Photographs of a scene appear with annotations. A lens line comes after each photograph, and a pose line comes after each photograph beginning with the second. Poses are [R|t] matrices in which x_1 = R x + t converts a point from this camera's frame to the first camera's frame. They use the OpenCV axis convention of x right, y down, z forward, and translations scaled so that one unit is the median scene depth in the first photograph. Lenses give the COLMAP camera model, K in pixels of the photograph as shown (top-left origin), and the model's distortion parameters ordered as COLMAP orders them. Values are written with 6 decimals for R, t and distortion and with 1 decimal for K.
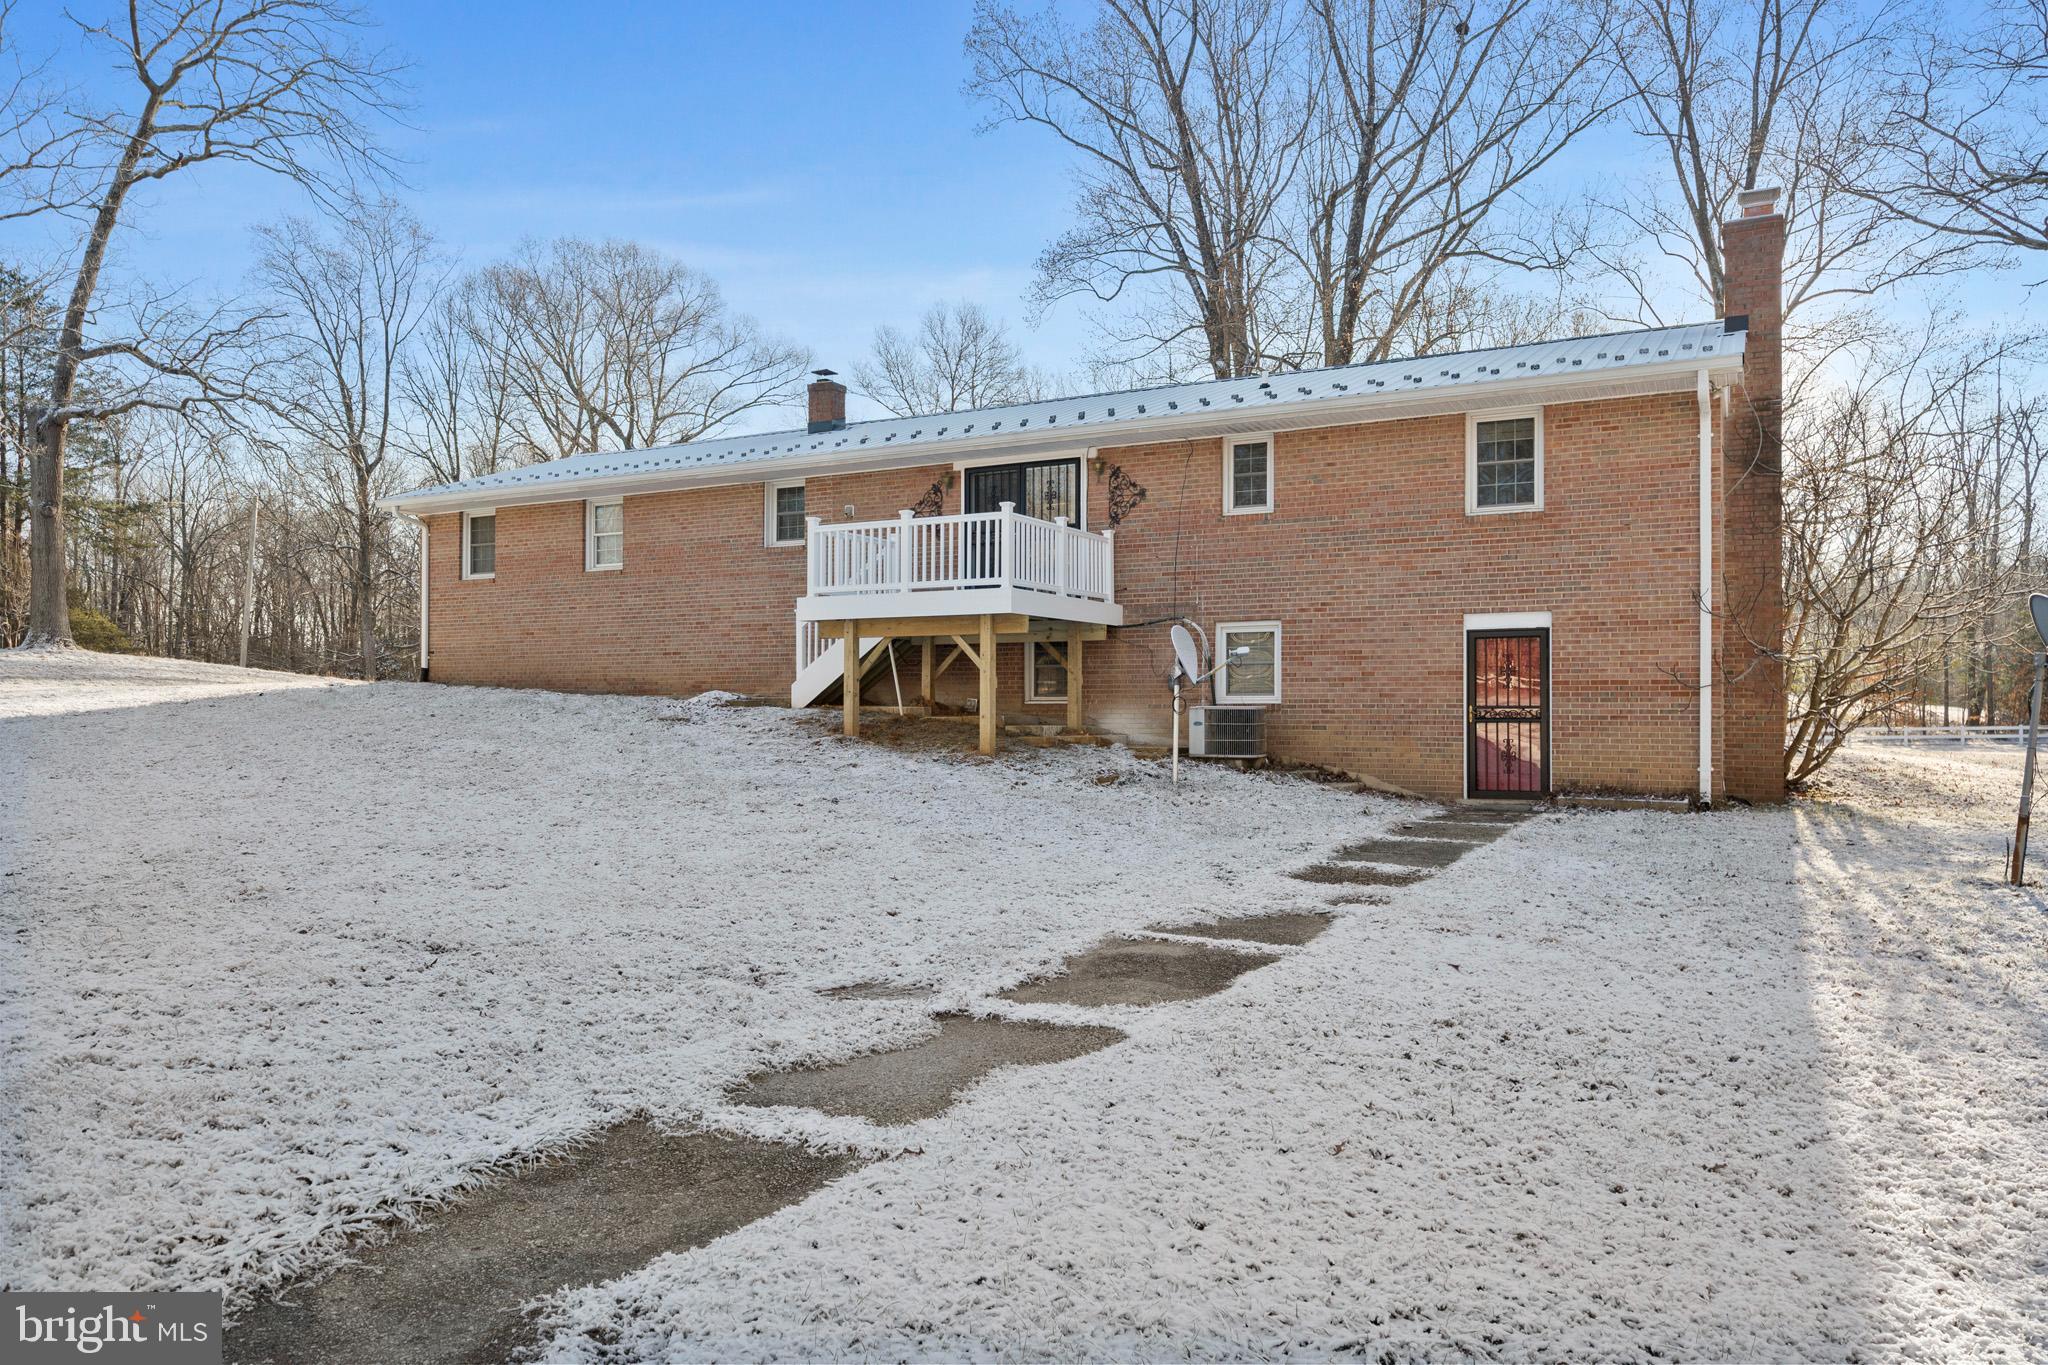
lens RADIAL K [[1391.0, 0, 1024.0], [0, 1391.0, 682.5], [0, 0, 1]] dist [-0.000387, 0.000861]
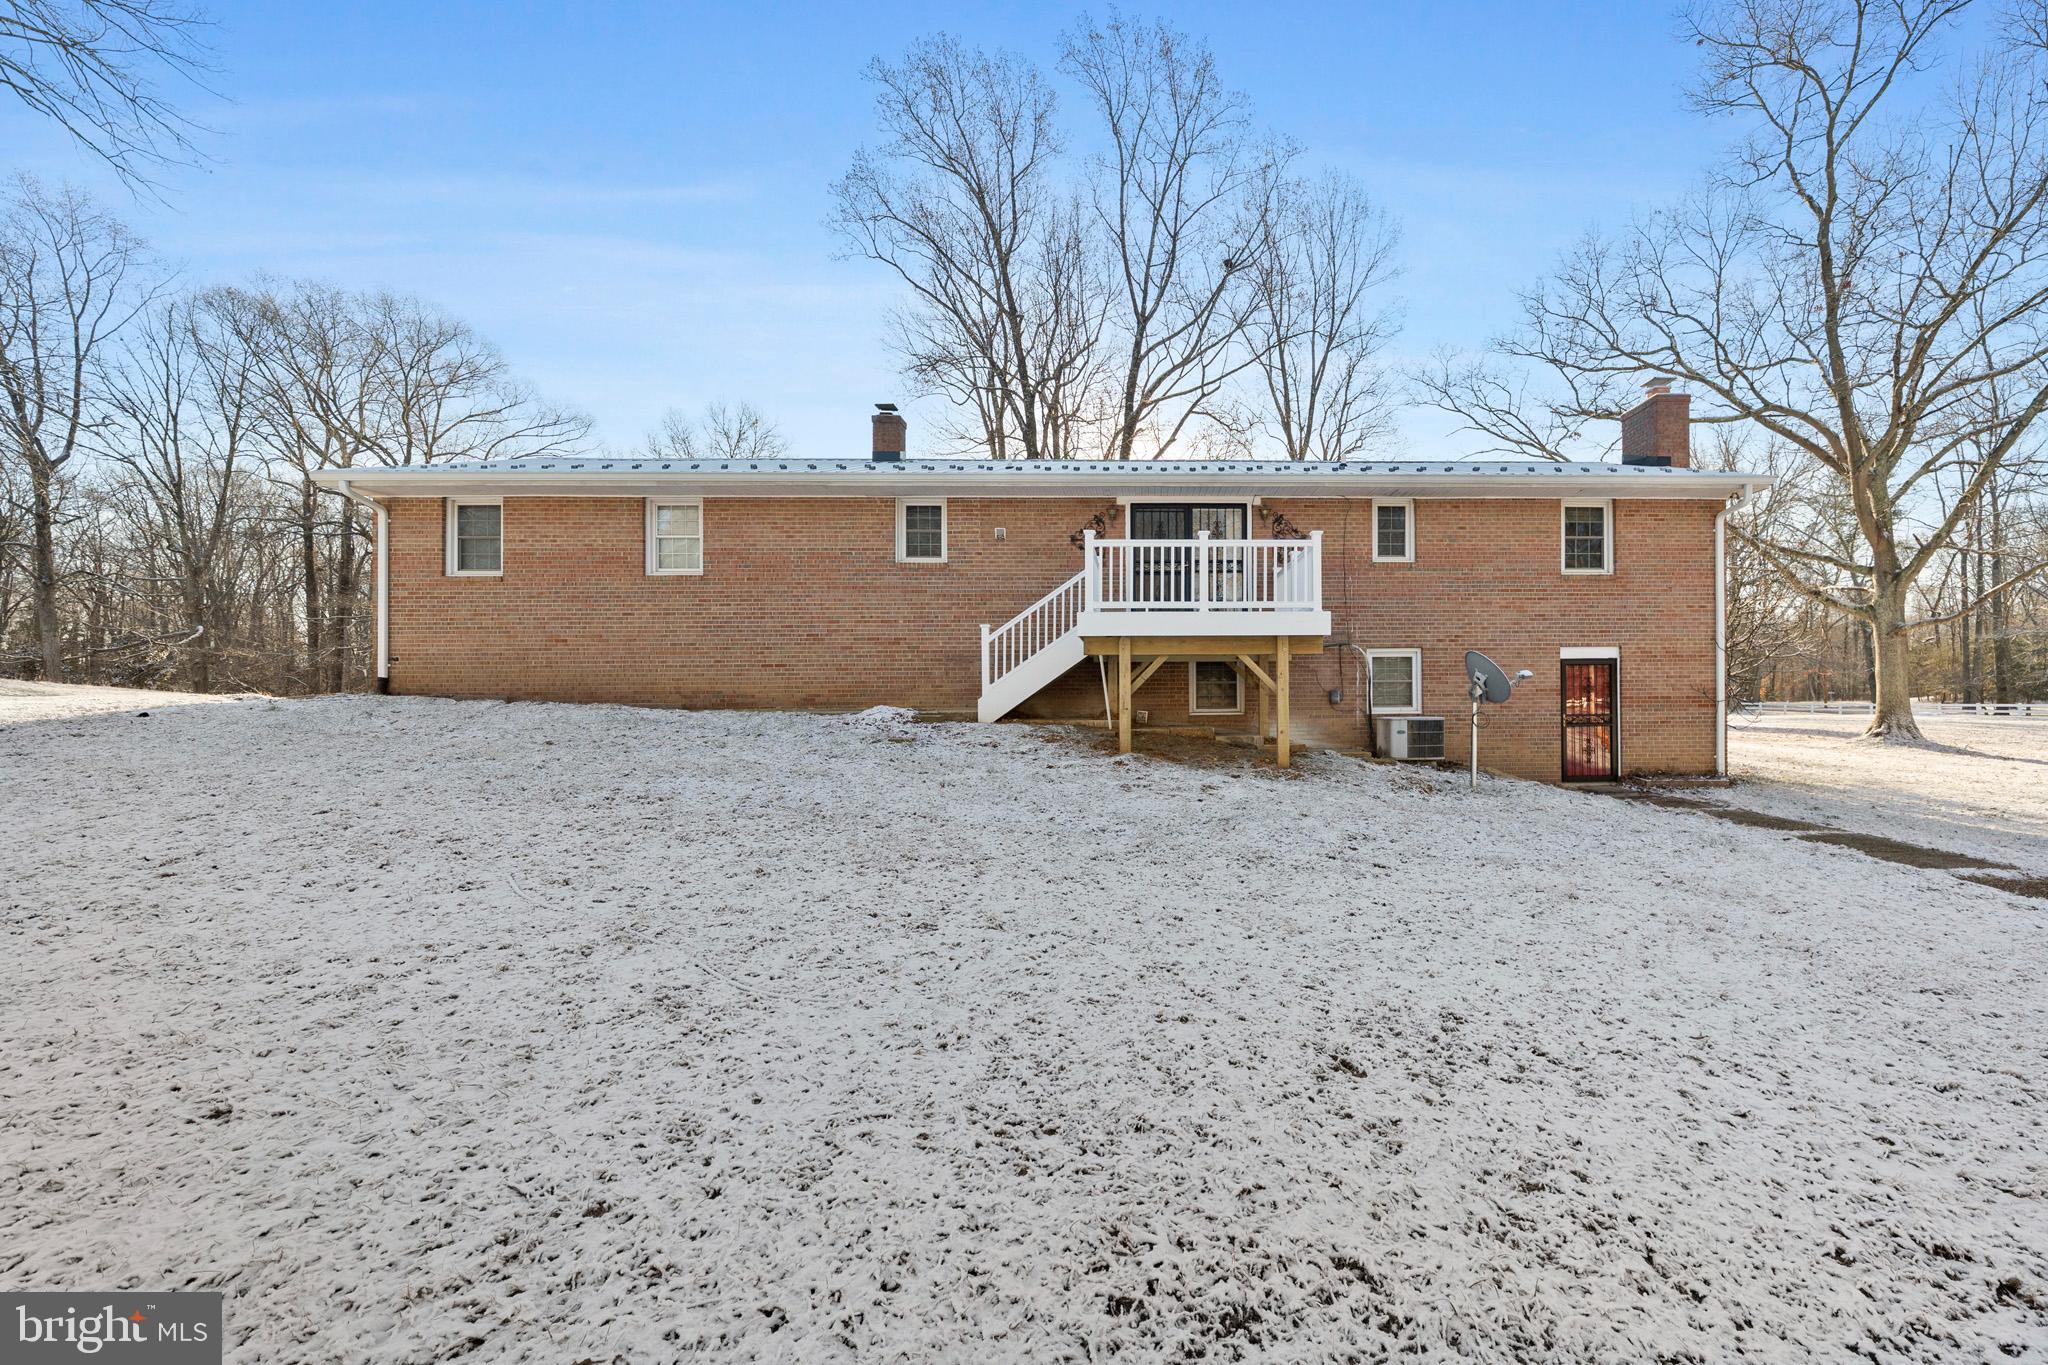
lens RADIAL K [[782.6, 0, 1024.0], [0, 782.6, 682.5], [0, 0, 1]] dist [-0.003521, -0.000396]
pose [[0.861780, 0.001599, 0.507279, -0.426923], [-0.002805, 0.999995, 0.001614, -0.011773], [-0.507274, -0.002813, 0.861780, 0.499778]]
